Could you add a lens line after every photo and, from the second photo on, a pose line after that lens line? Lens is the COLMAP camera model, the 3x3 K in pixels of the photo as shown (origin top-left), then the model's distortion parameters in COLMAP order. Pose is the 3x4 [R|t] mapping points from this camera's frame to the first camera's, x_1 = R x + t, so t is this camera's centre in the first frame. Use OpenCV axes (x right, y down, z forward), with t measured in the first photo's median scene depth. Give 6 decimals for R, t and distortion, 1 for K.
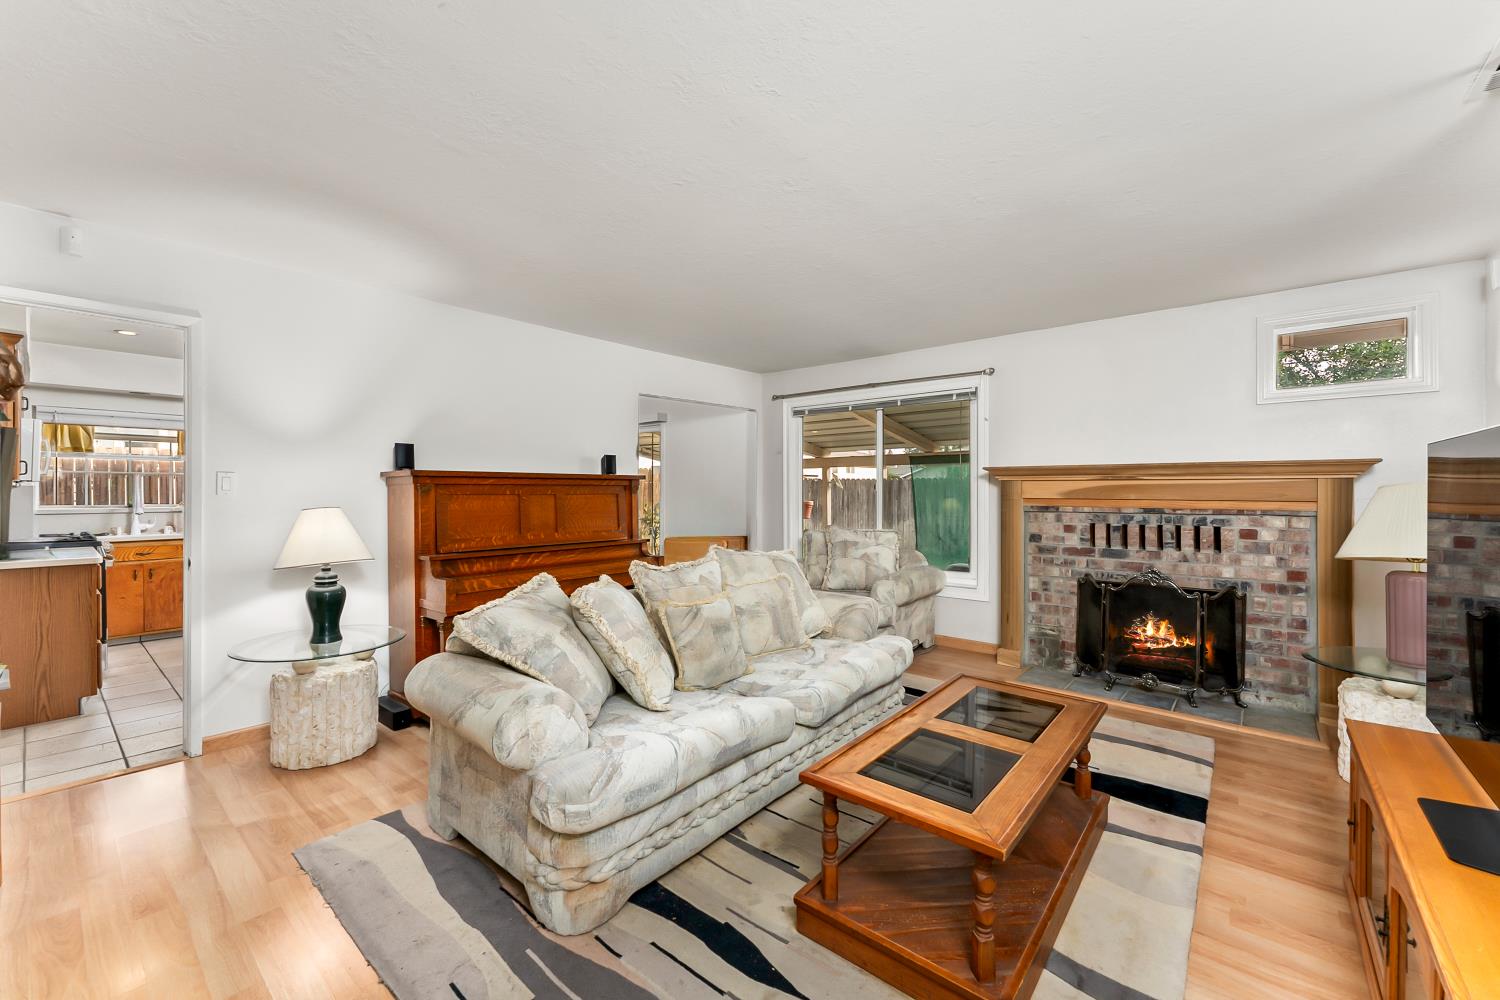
lens RADIAL K [[605.8, 0, 739.6], [0, 605.8, 495.5], [0, 0, 1]] dist [0.006558, -0.000499]
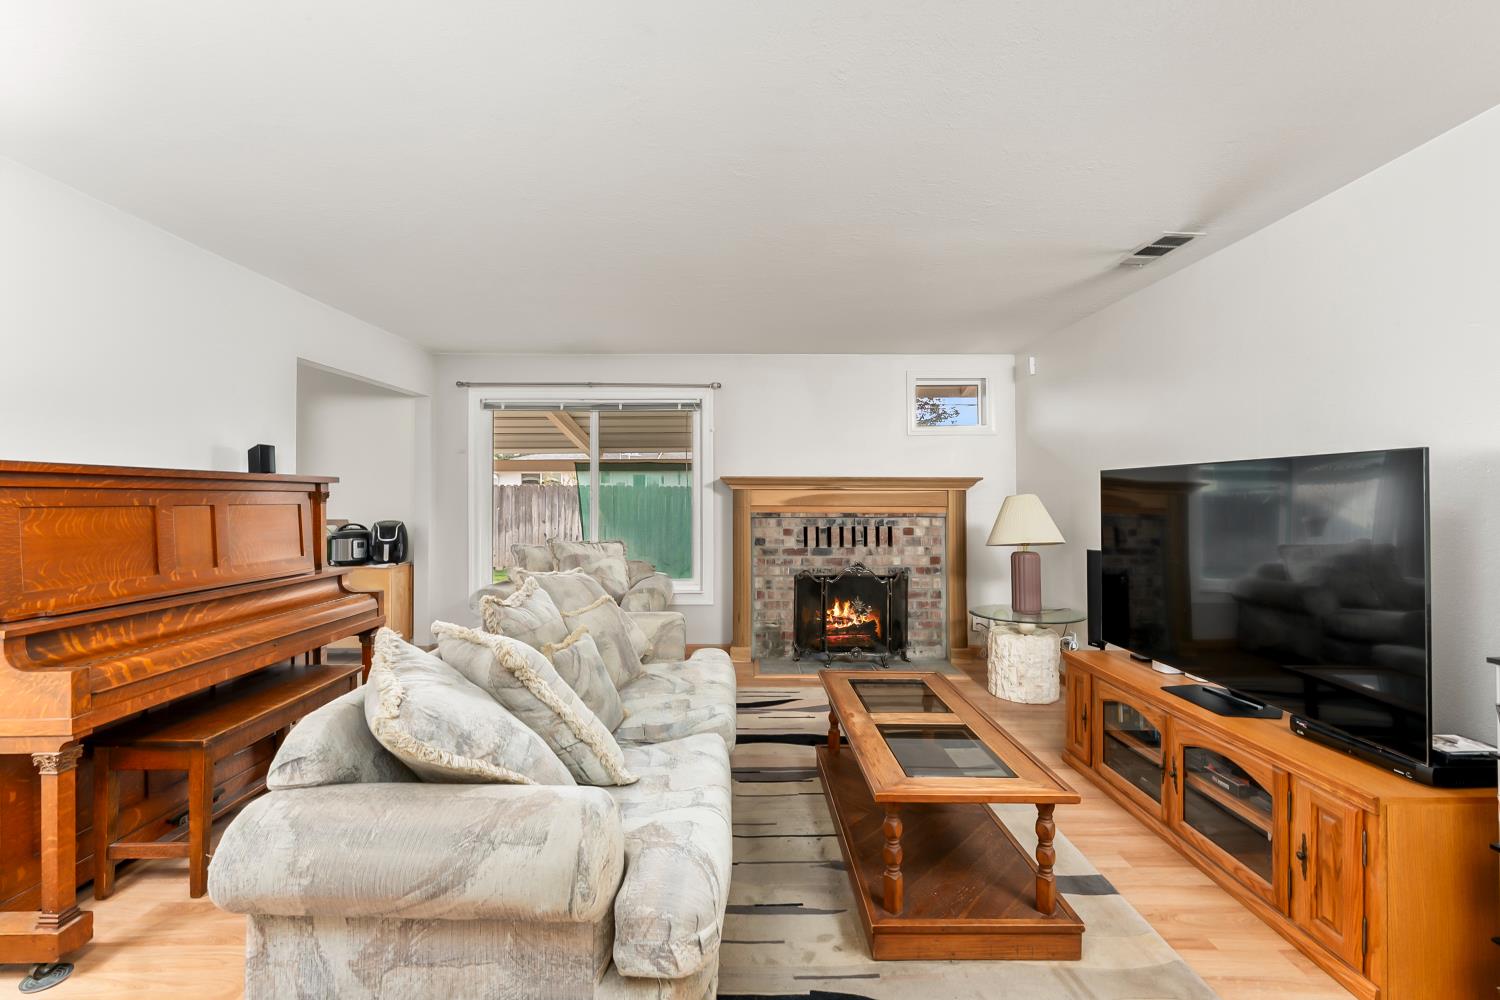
lens RADIAL K [[633.5, 0, 738.0], [0, 633.5, 491.5], [0, 0, 1]] dist [-0.000495, -0.000850]
pose [[0.761182, 0.006798, 0.648502, -0.319998], [0.004405, 0.999868, -0.015651, -0.003836], [-0.648523, 0.014770, 0.761052, 0.163303]]
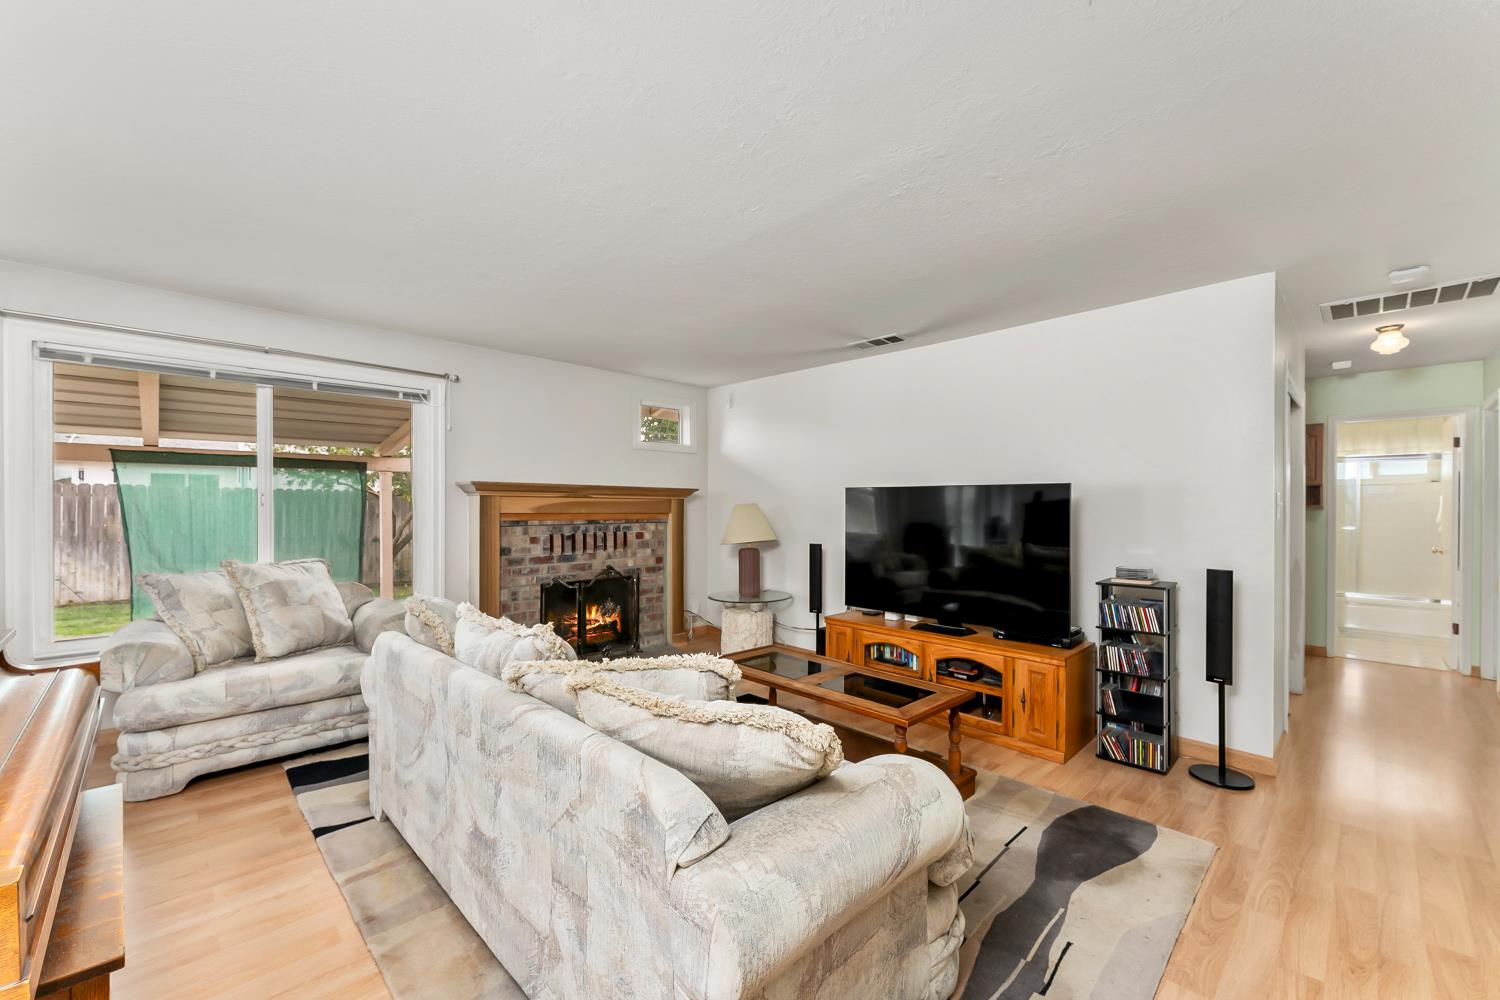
lens RADIAL K [[605.8, 0, 745.3], [0, 605.8, 505.8], [0, 0, 1]] dist [0.006558, -0.000499]
pose [[0.093569, -0.000884, 0.995612, -0.558391], [0.001911, 0.999998, 0.000709, -0.009024], [-0.995611, 0.001836, 0.093571, 0.544898]]
